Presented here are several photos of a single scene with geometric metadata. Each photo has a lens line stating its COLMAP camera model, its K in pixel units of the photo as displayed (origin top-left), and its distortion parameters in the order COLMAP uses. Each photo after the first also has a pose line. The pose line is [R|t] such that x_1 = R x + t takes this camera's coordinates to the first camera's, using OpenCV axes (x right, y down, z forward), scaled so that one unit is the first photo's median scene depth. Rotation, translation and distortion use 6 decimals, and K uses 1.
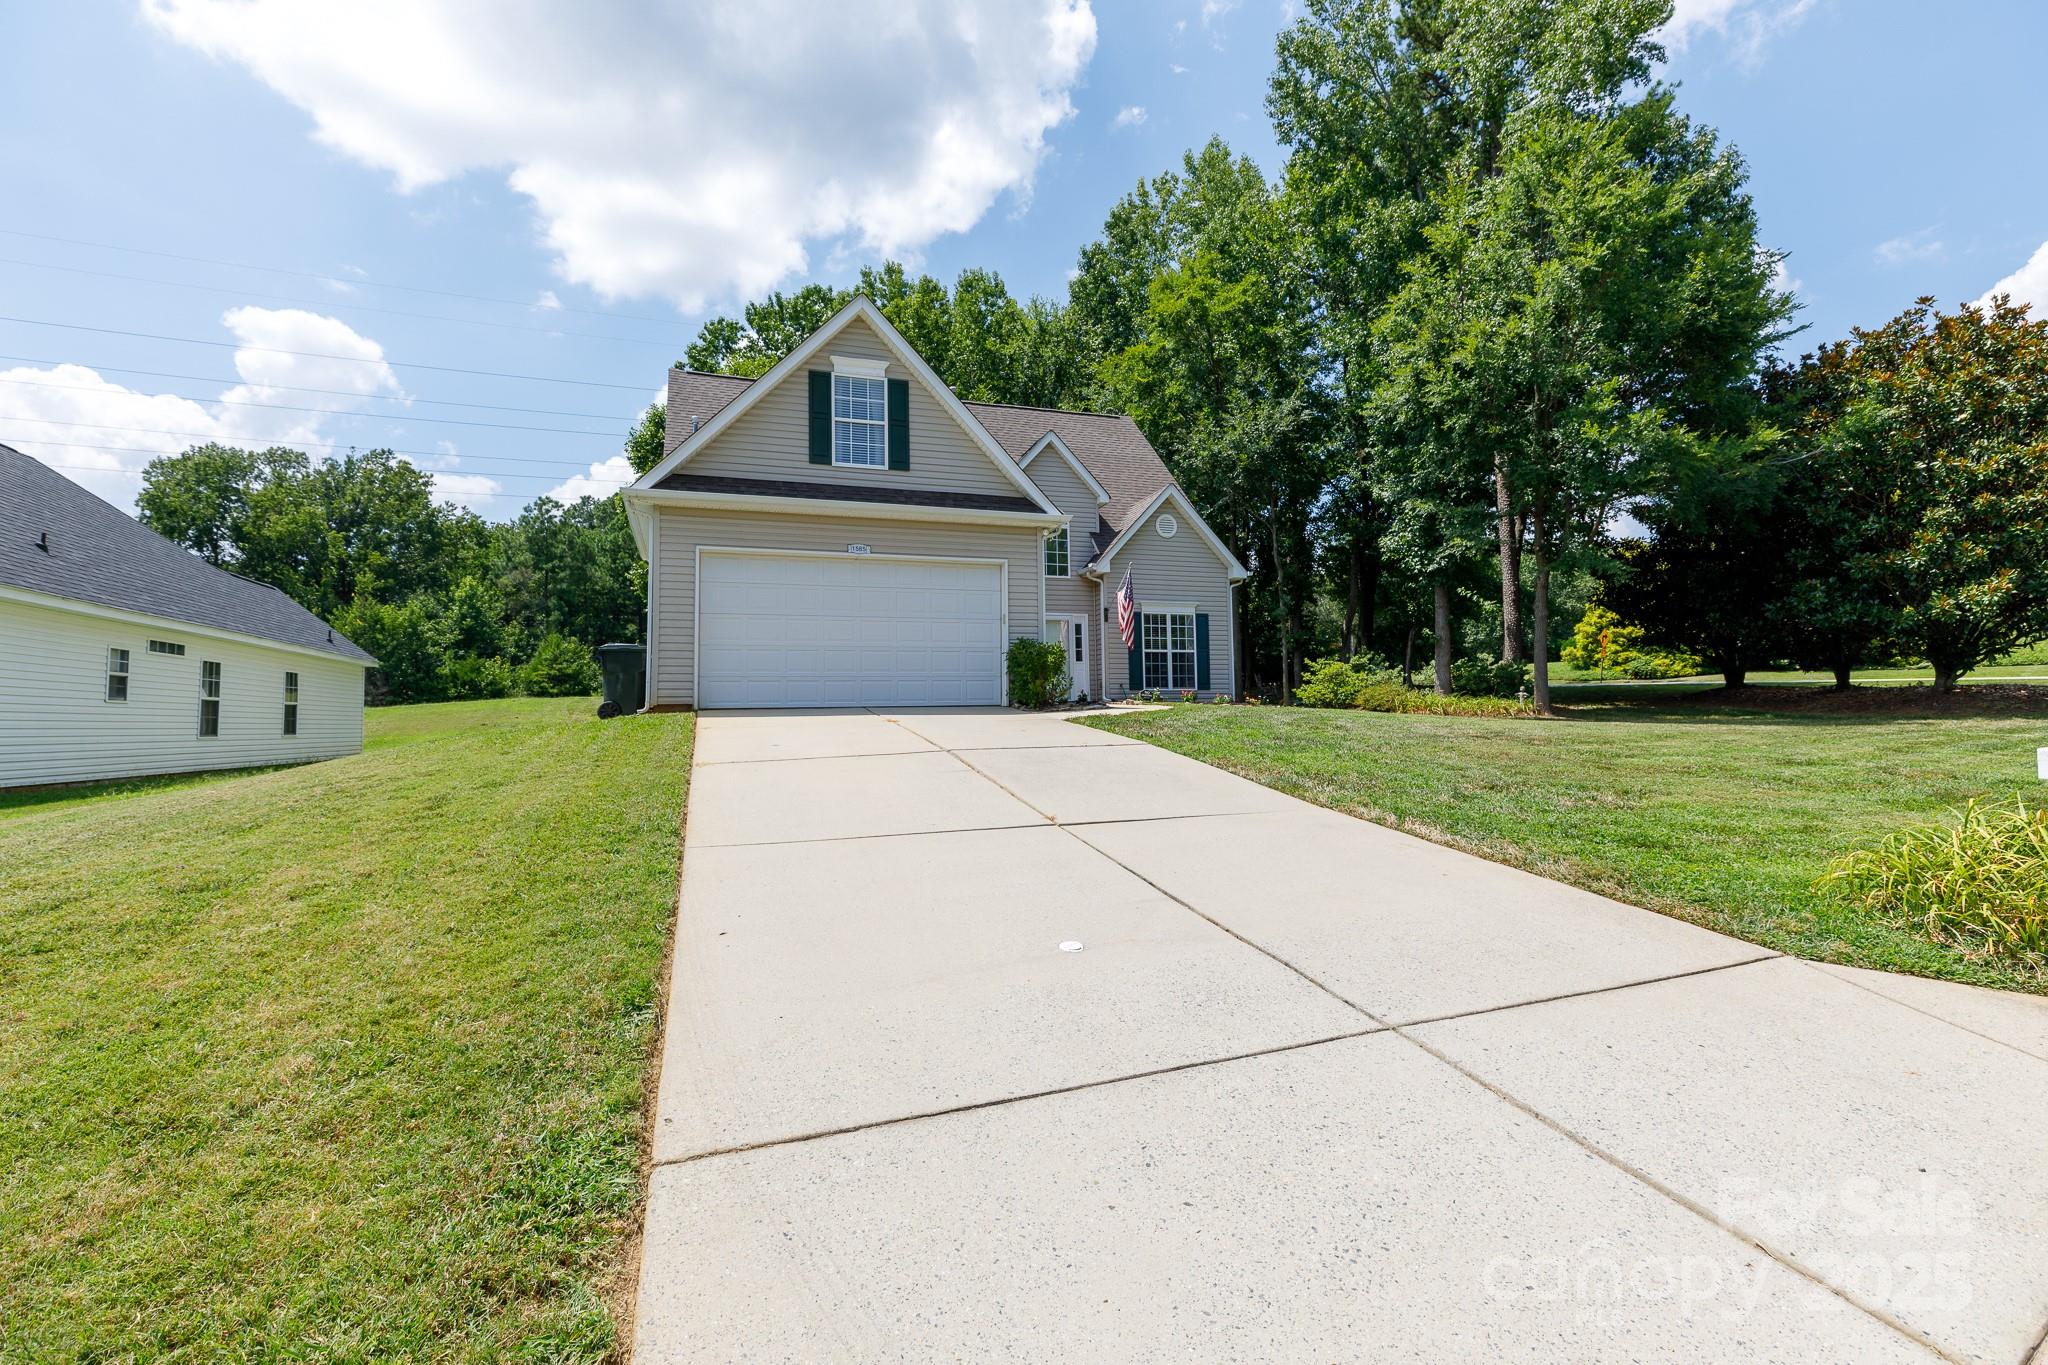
lens RADIAL K [[926.0, 0, 1031.6], [0, 926.0, 676.1], [0, 0, 1]] dist [0.006031, -0.001364]
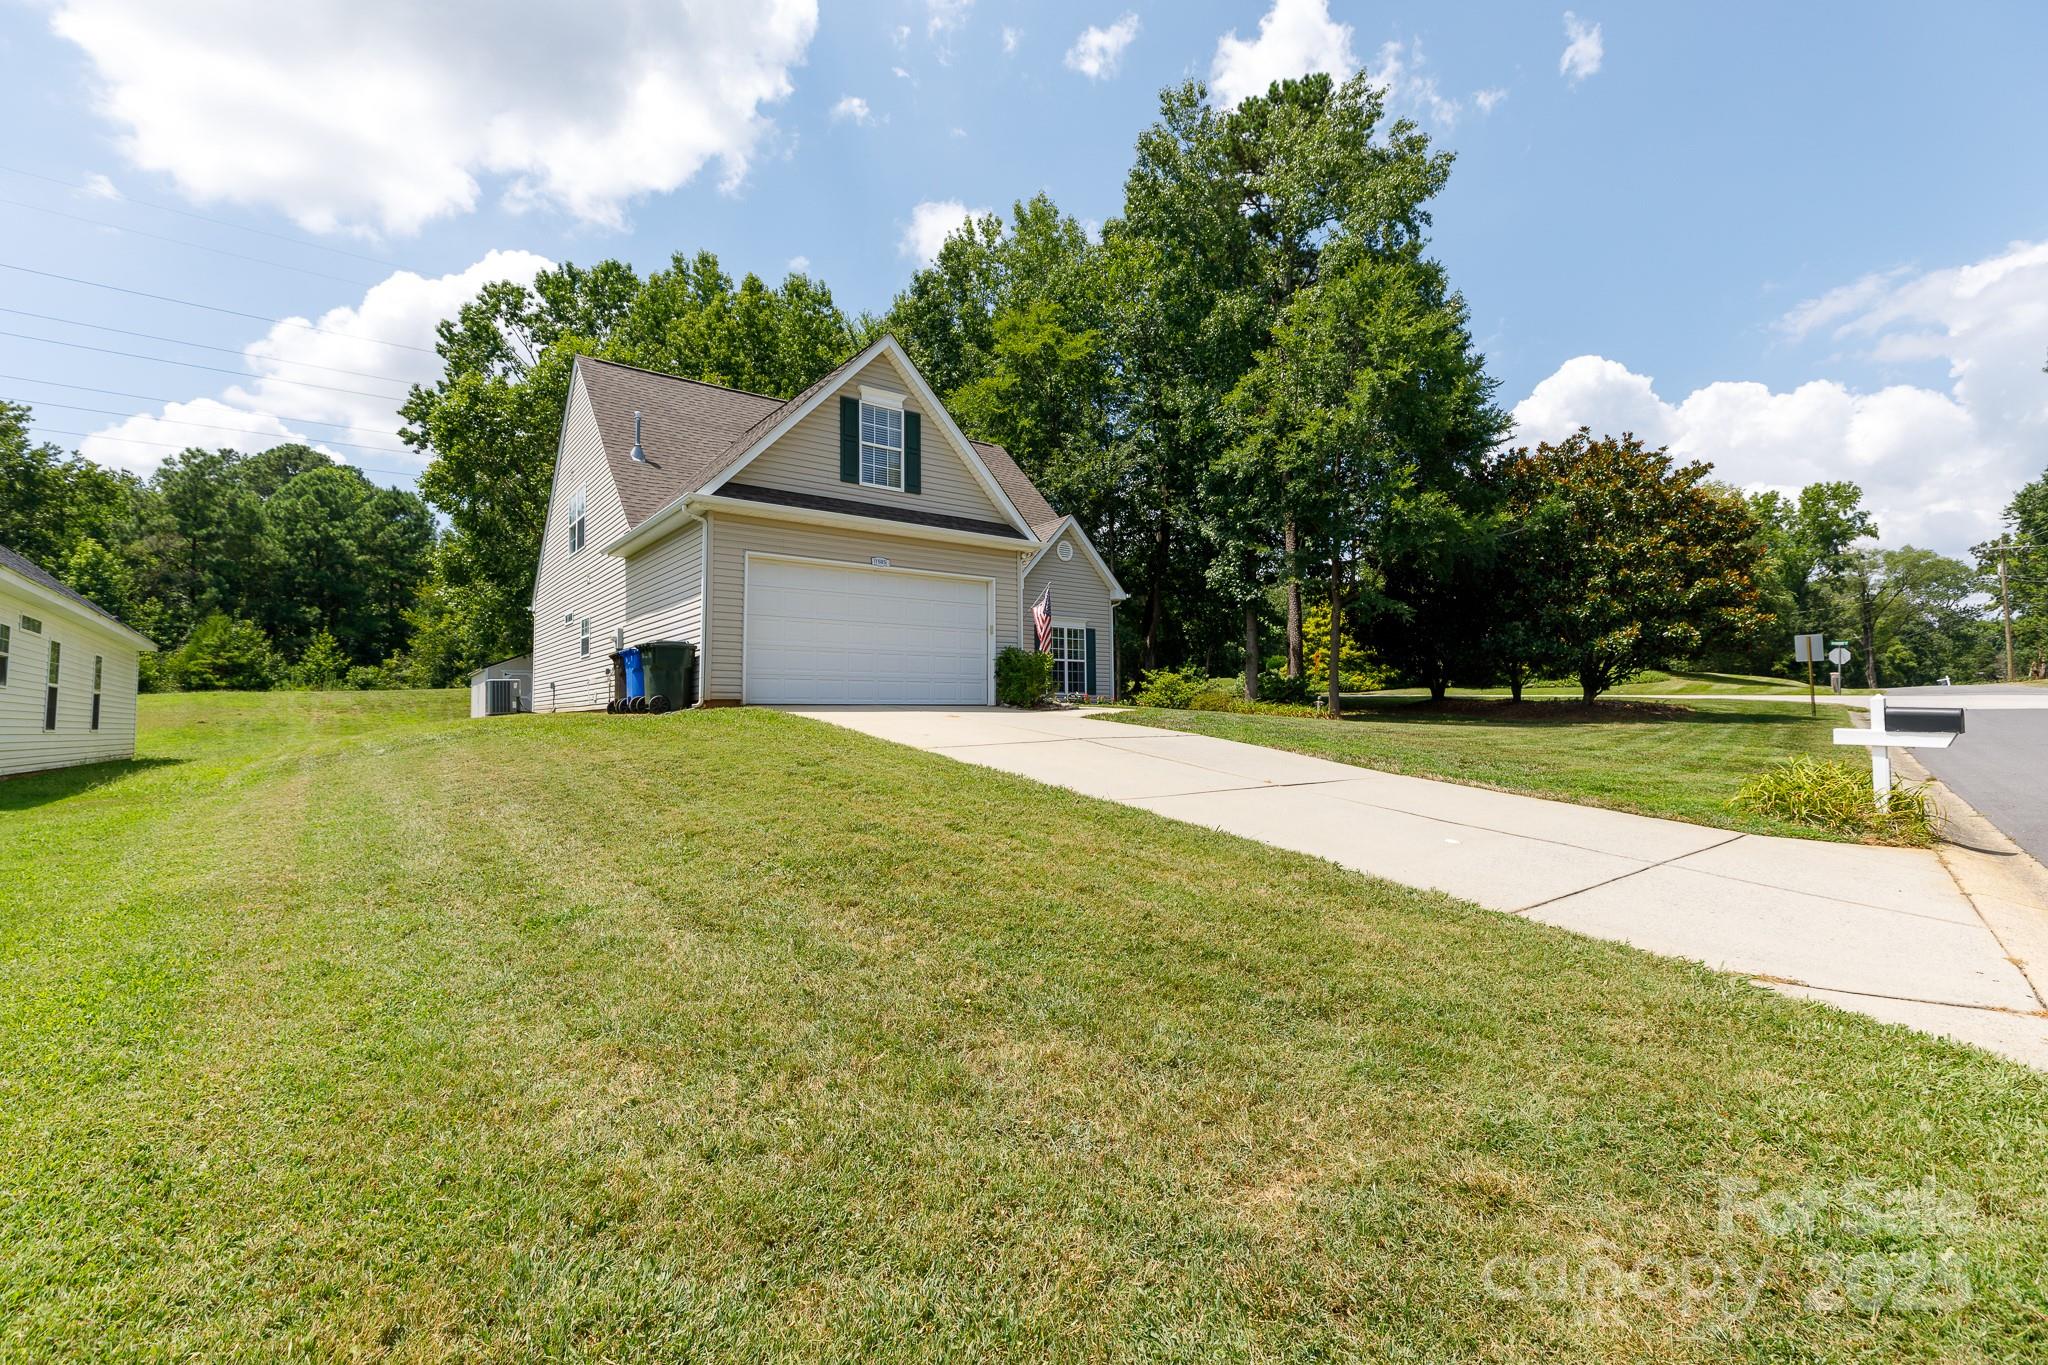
lens RADIAL K [[926.0, 0, 1037.2], [0, 926.0, 678.3], [0, 0, 1]] dist [0.006031, -0.001364]
pose [[0.949125, 0.021893, 0.314137, -0.244420], [-0.020926, 0.999760, -0.006450, 0.003596], [-0.314203, -0.000452, 0.949356, -0.076734]]
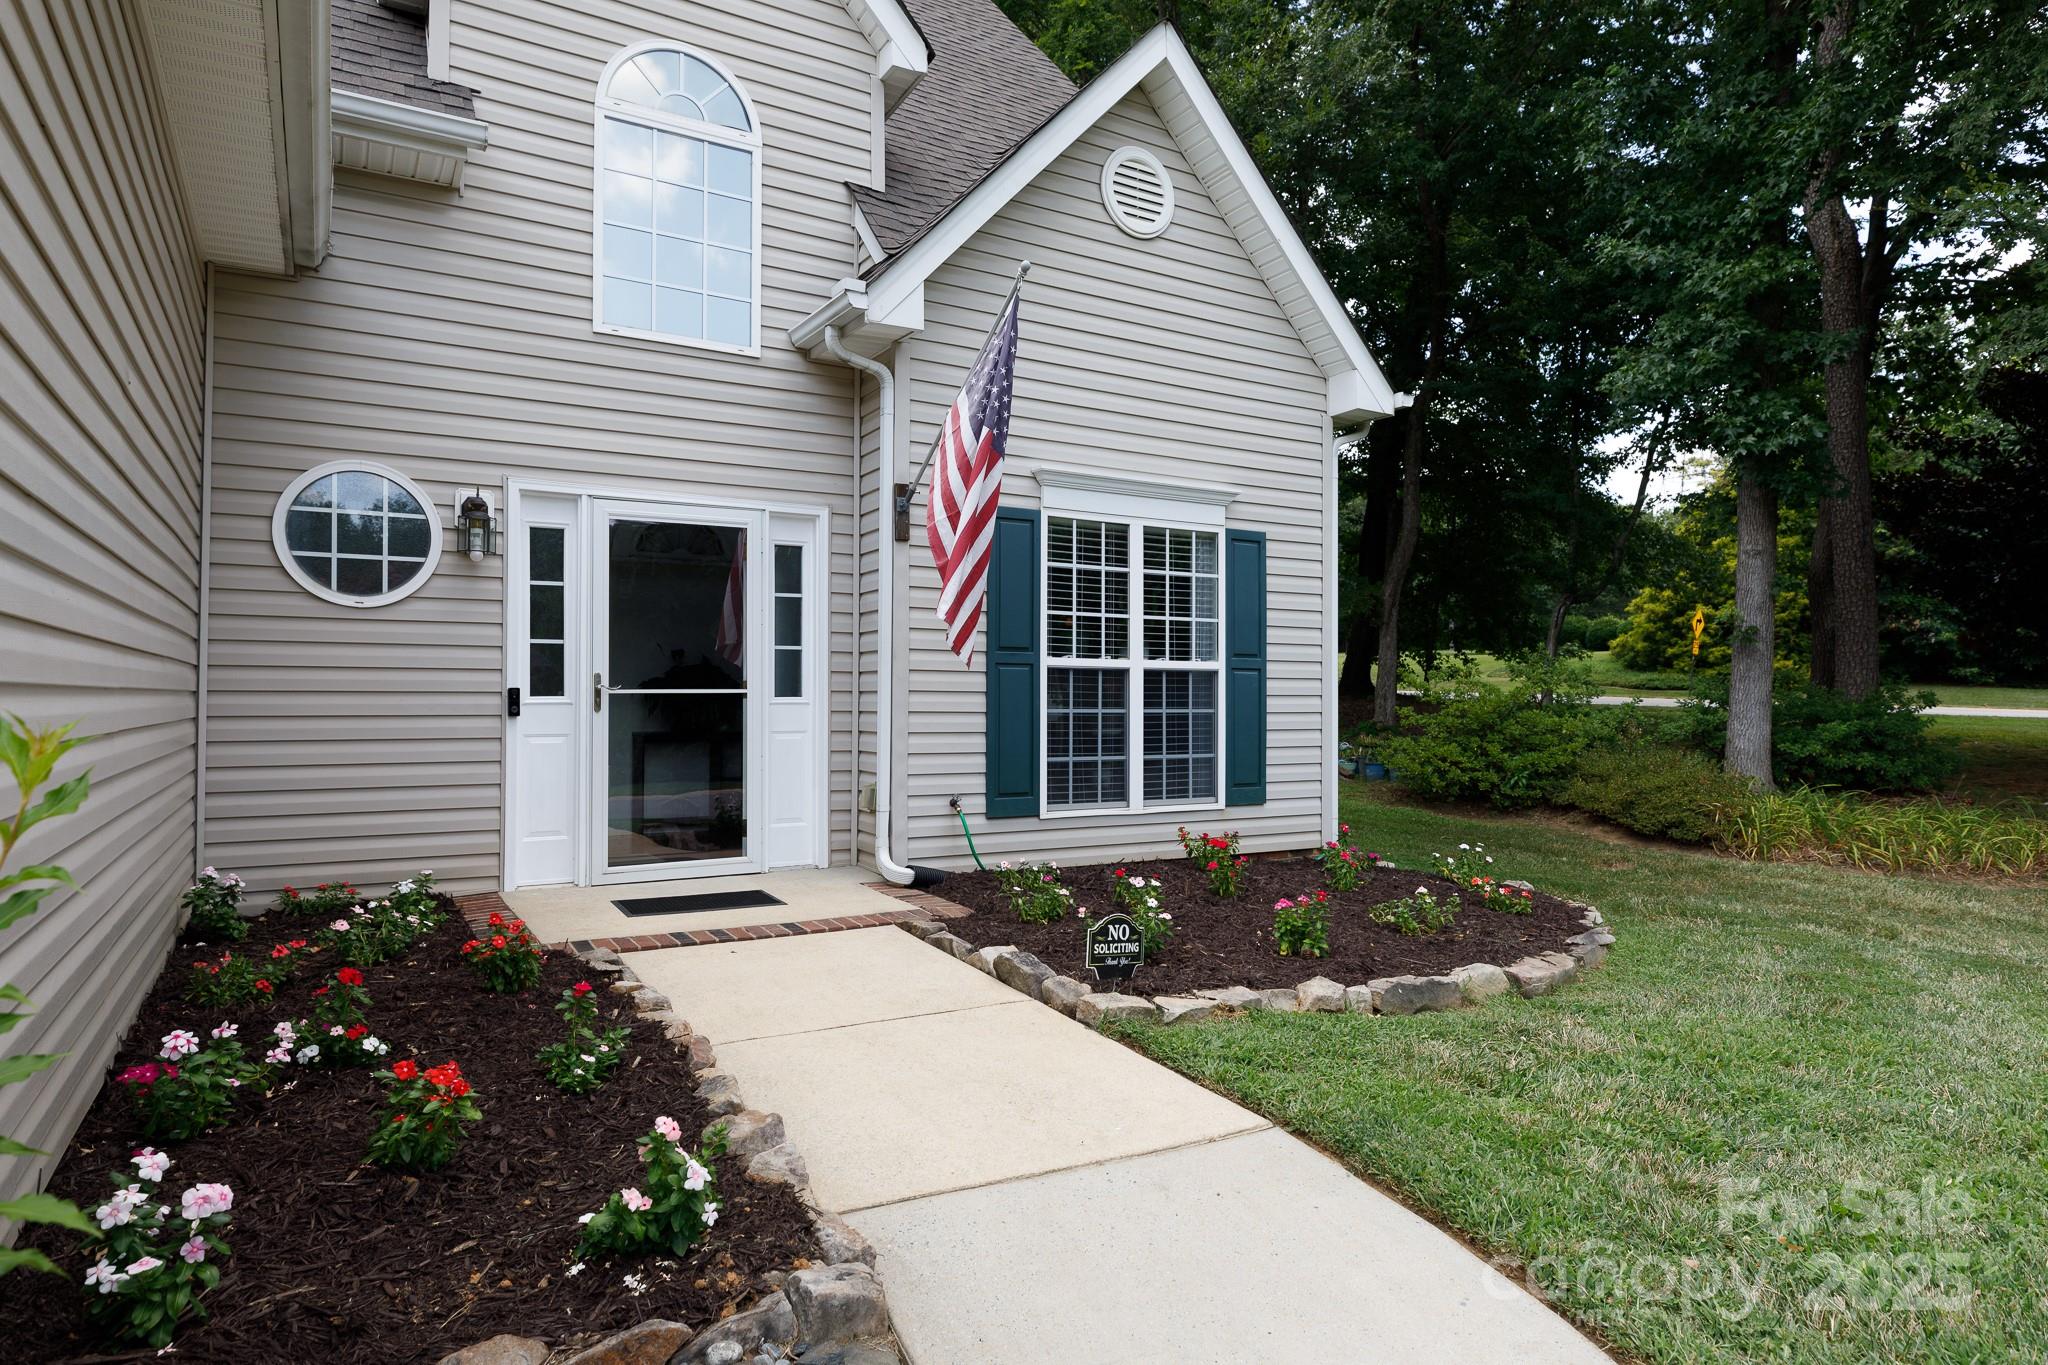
lens RADIAL K [[1180.1, 0, 1026.6], [0, 1180.1, 670.8], [0, 0, 1]] dist [-0.000665, 0.004104]
pose [[0.980888, 0.025728, 0.192863, 0.052820], [-0.031148, 0.999199, 0.025125, -0.032551], [-0.192062, -0.030652, 0.980904, 0.673466]]
